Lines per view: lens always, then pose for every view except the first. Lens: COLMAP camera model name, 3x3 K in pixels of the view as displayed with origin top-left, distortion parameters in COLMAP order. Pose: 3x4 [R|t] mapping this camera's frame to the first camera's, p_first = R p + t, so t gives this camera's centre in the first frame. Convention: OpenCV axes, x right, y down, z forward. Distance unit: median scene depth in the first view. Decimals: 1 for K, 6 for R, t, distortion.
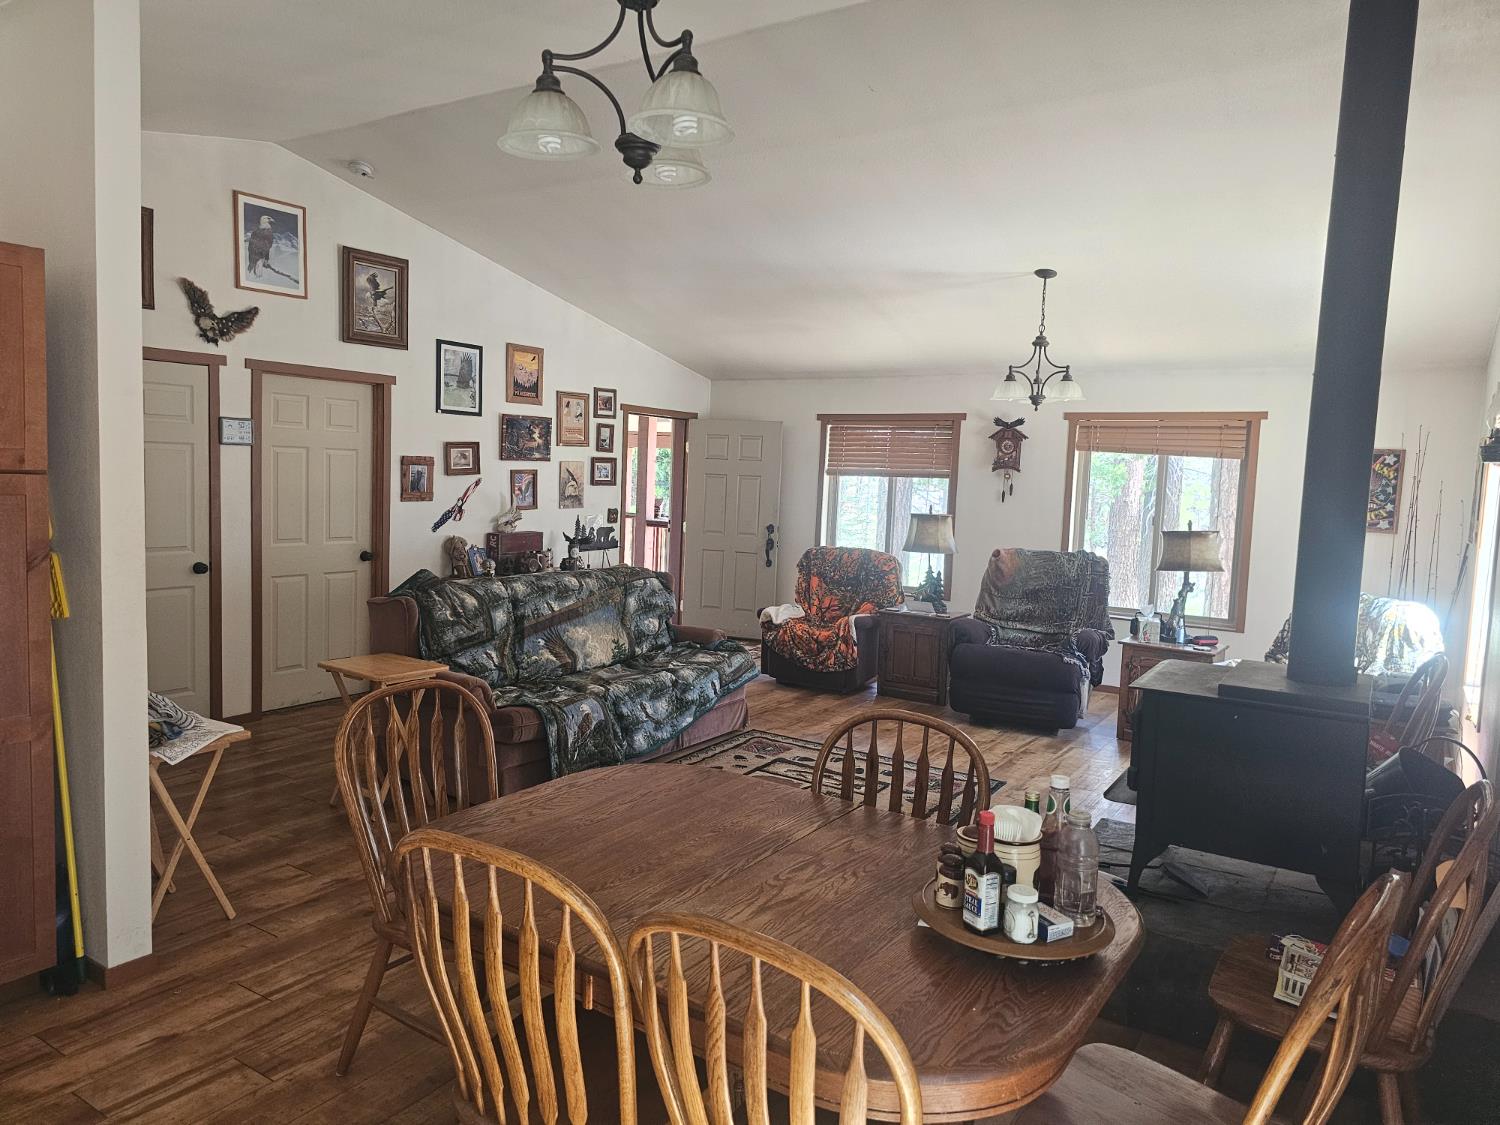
lens RADIAL K [[1001.3, 0, 733.8], [0, 1001.3, 557.6], [0, 0, 1]] dist [0.098792, -0.119456]
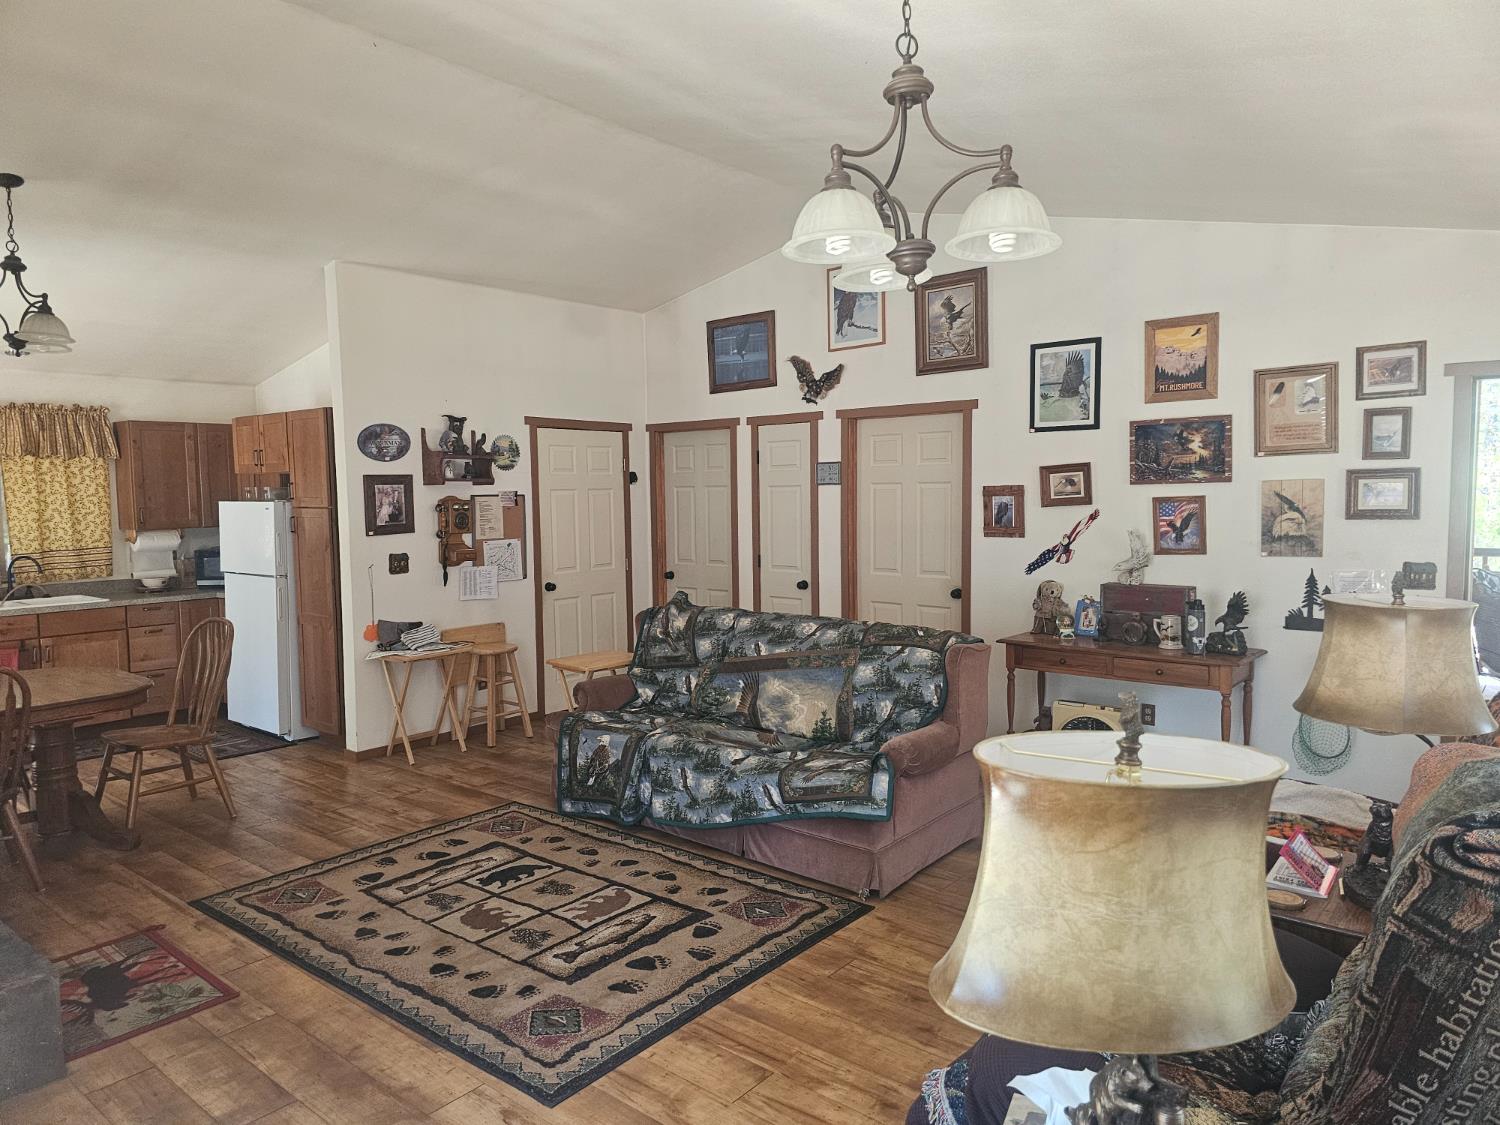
lens RADIAL K [[1001.3, 0, 733.8], [0, 1001.3, 557.6], [0, 0, 1]] dist [0.098792, -0.119456]
pose [[-0.114200, 0.032815, -0.992916, 0.584793], [-0.080555, 0.995857, 0.042178, -0.056981], [0.990186, 0.084801, -0.111083, 0.881011]]
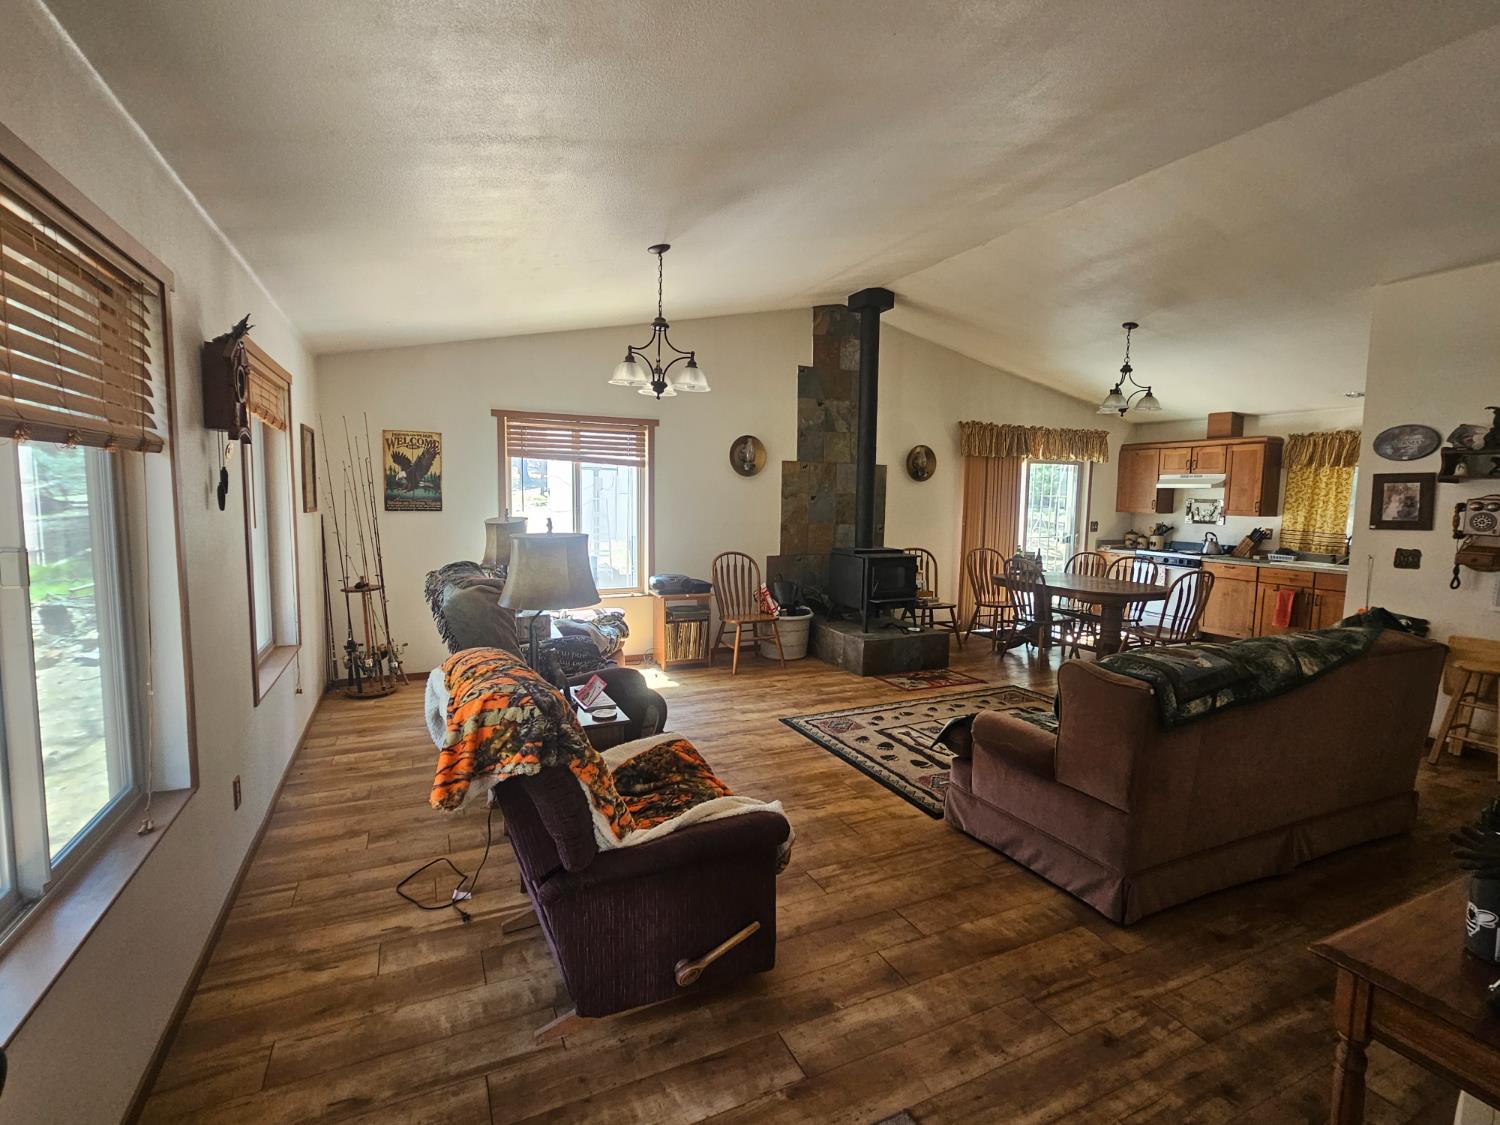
lens RADIAL K [[709.7, 0, 750.0], [0, 709.7, 562.5], [0, 0, 1]] dist [-0.018624, -0.000102]
pose [[-0.853207, -0.102942, 0.511313, -0.103797], [-0.003660, 0.981487, 0.191494, -0.109095], [-0.521560, 0.161512, -0.837788, 1.358079]]
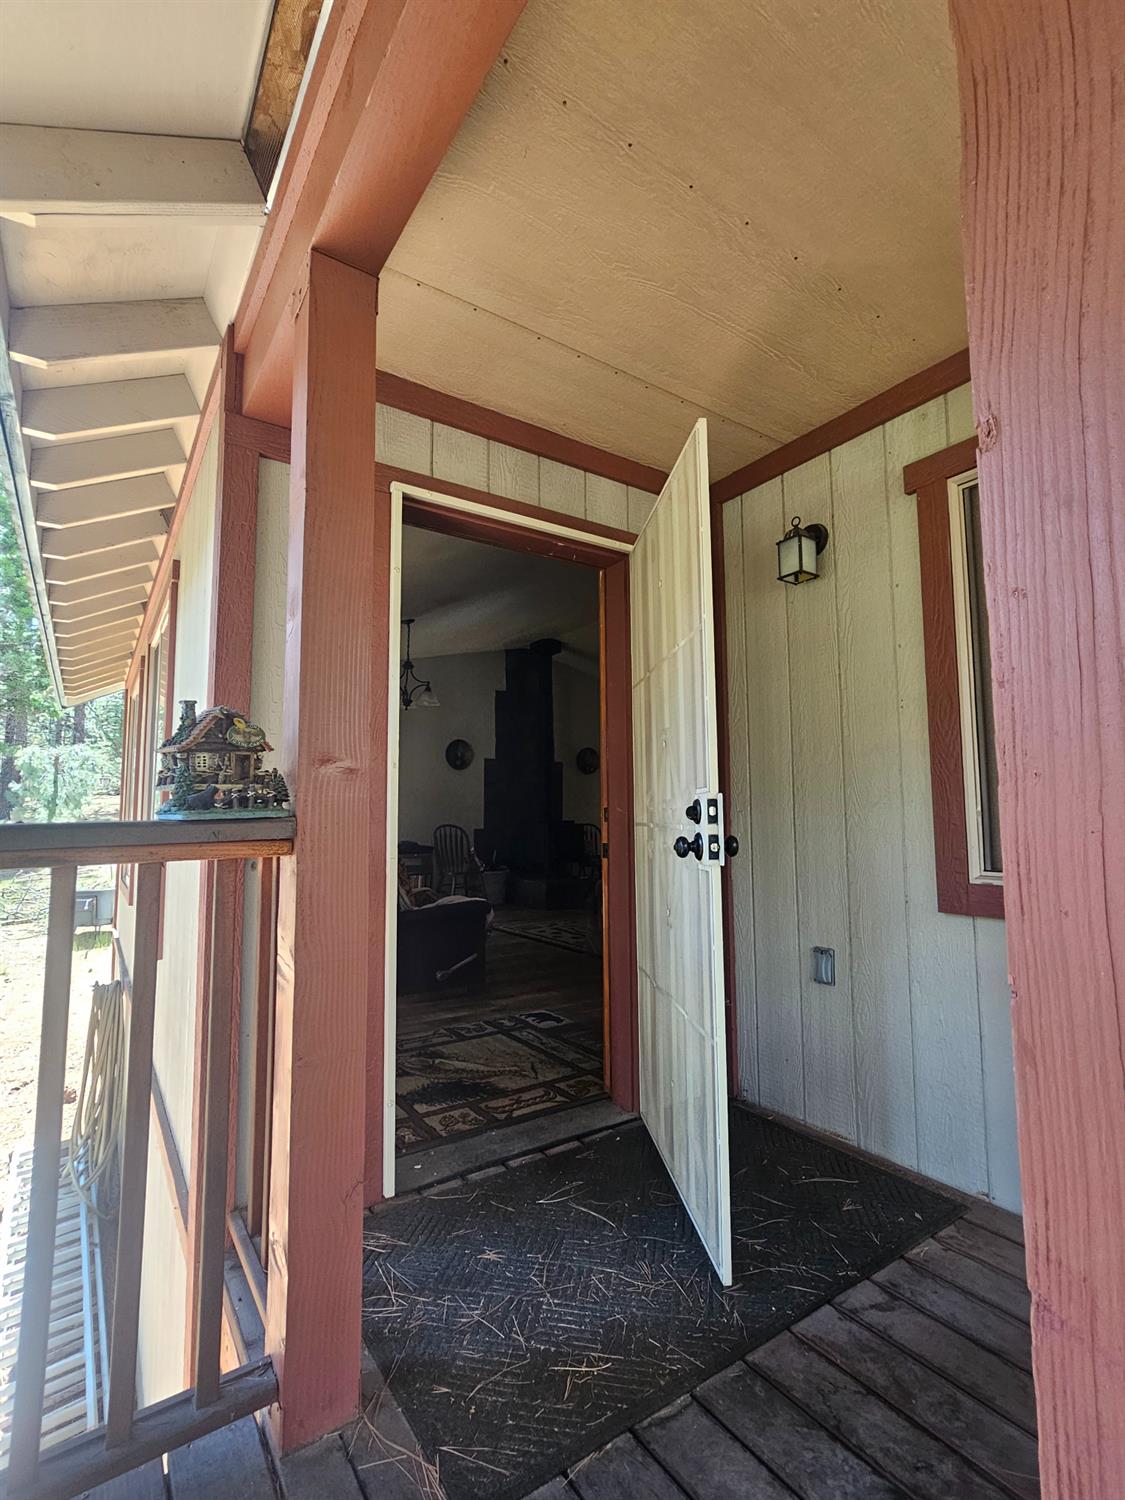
lens RADIAL K [[709.7, 0, 562.5], [0, 709.7, 750.0], [0, 0, 1]] dist [-0.018624, -0.000102]
pose [[-0.923470, 0.000757, 0.383669, -0.278008], [0.002582, 0.999988, 0.004241, -0.079869], [-0.383661, 0.004907, -0.923461, 1.675353]]
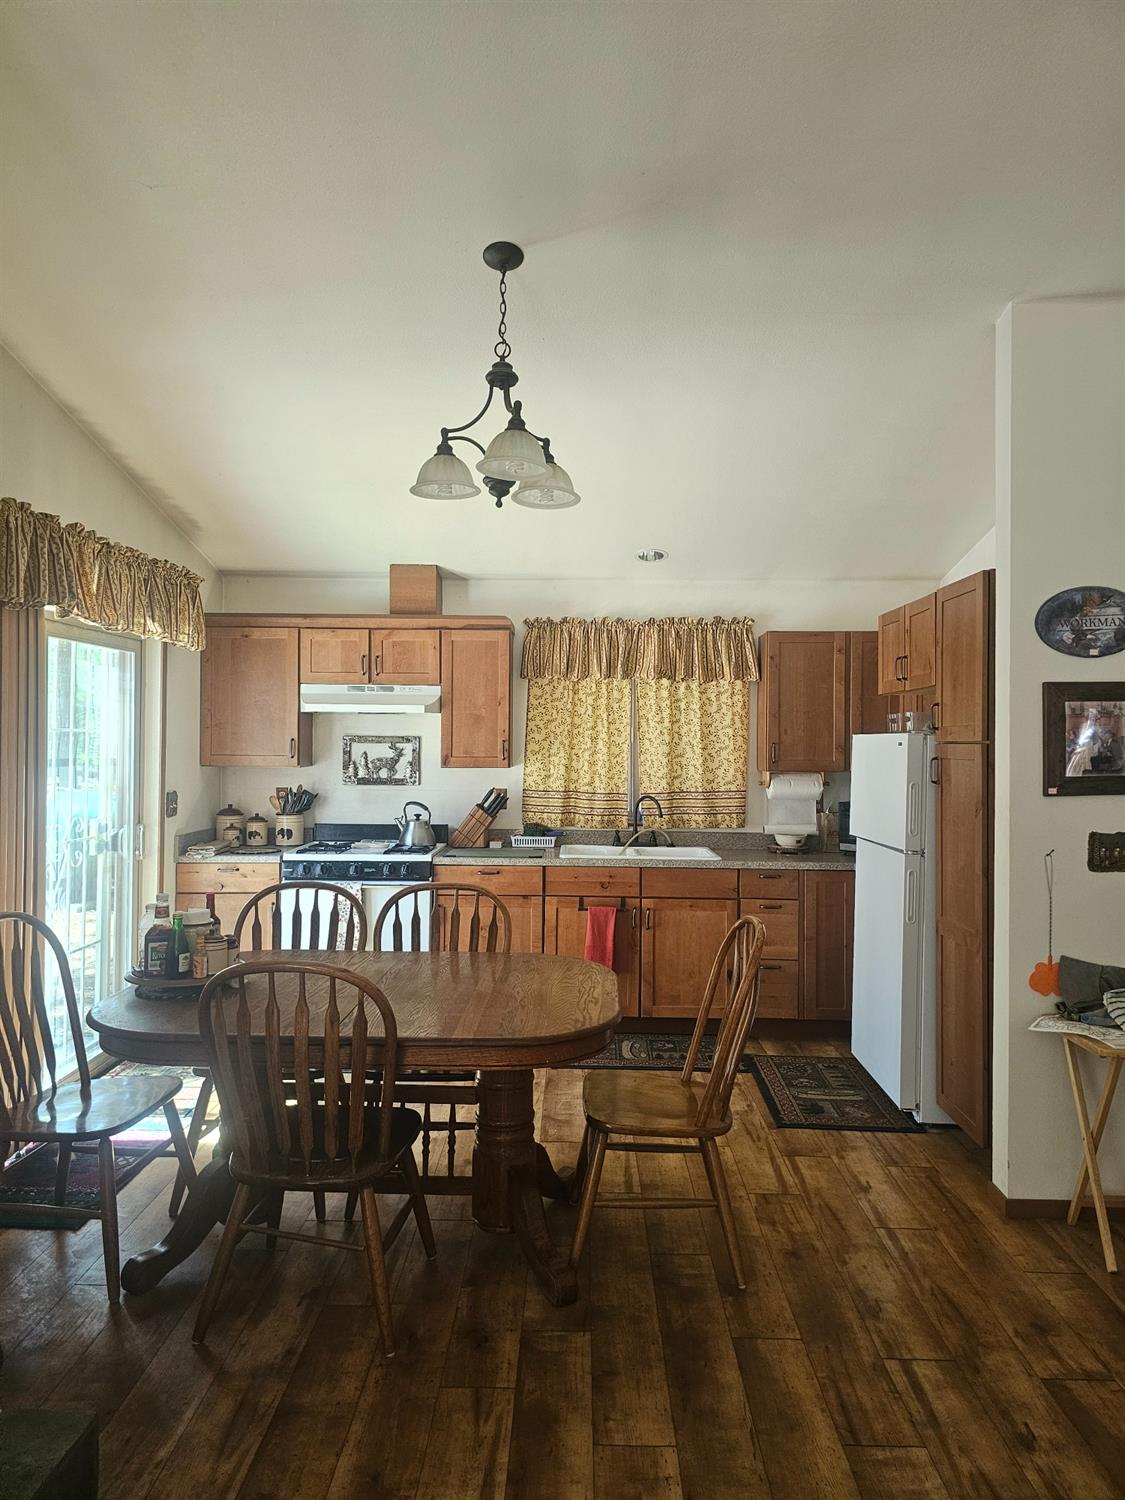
lens RADIAL K [[1001.3, 0, 562.1], [0, 1001.3, 739.8], [0, 0, 1]] dist [0.098792, -0.119456]
pose [[-0.840816, -0.048128, -0.539177, 0.185621], [-0.089198, 0.994743, 0.050307, -0.042295], [0.533921, 0.090393, -0.840689, 0.739879]]
